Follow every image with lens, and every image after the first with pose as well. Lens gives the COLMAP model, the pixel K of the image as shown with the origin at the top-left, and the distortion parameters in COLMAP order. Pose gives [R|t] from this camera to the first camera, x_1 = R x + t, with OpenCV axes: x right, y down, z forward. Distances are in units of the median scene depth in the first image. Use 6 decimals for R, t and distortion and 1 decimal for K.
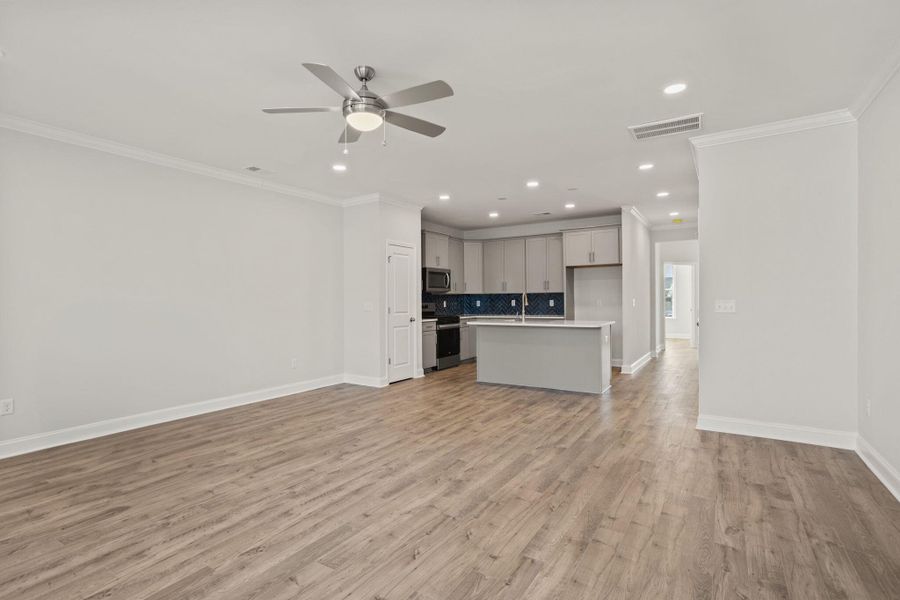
lens RADIAL K [[435.2, 0, 439.3], [0, 435.2, 297.3], [0, 0, 1]] dist [-0.021801, 0.009482]
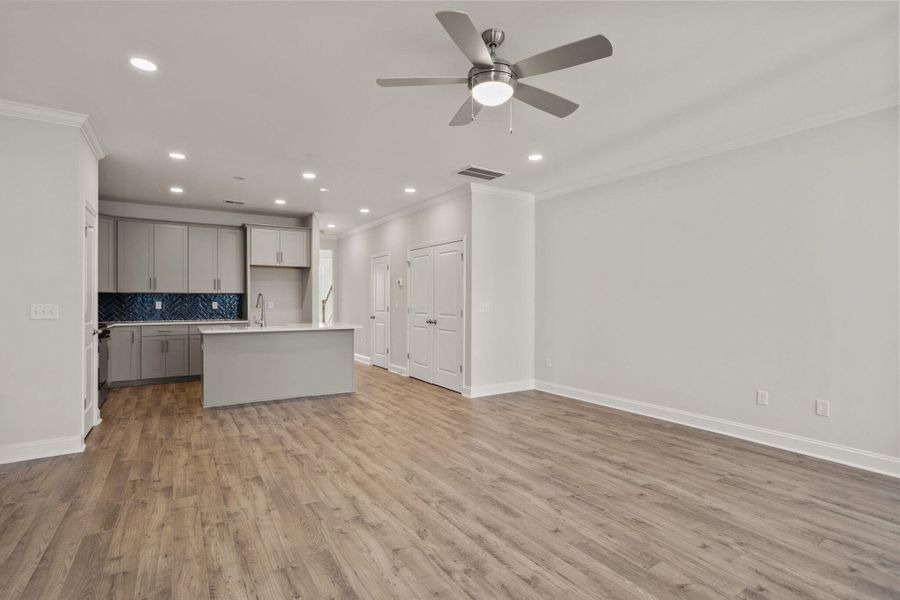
lens RADIAL K [[435.2, 0, 435.0], [0, 435.2, 301.3], [0, 0, 1]] dist [-0.021801, 0.009482]
pose [[0.424089, 0.012818, 0.905530, -0.758513], [-0.013393, 0.999879, -0.007881, 0.012964], [-0.905522, -0.008785, 0.424209, 0.568086]]
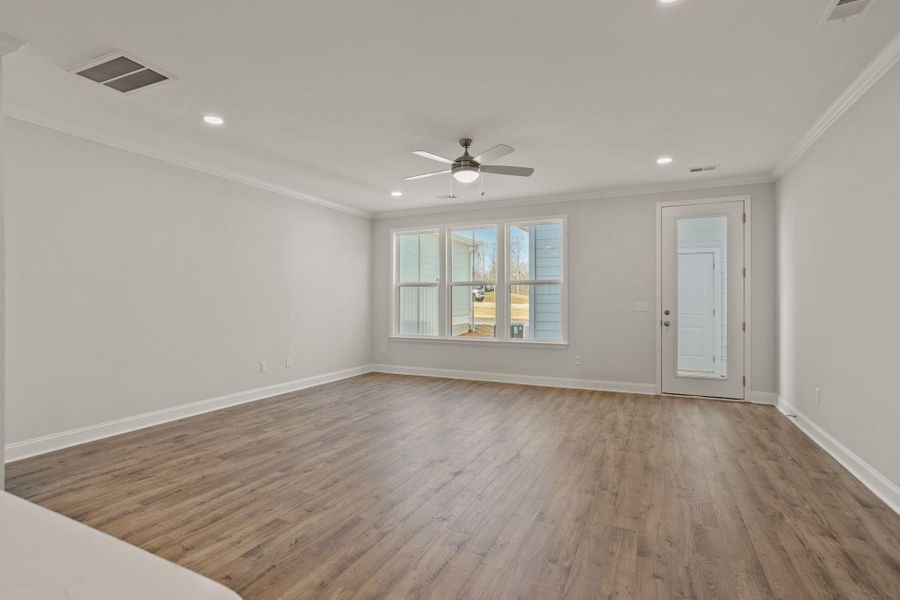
lens RADIAL K [[435.2, 0, 448.6], [0, 435.2, 302.0], [0, 0, 1]] dist [-0.021801, 0.009482]
pose [[-0.989795, 0.008007, -0.142272, 0.072850], [0.008746, 0.999951, -0.004566, 0.012905], [0.142229, -0.005764, -0.989817, 1.852298]]
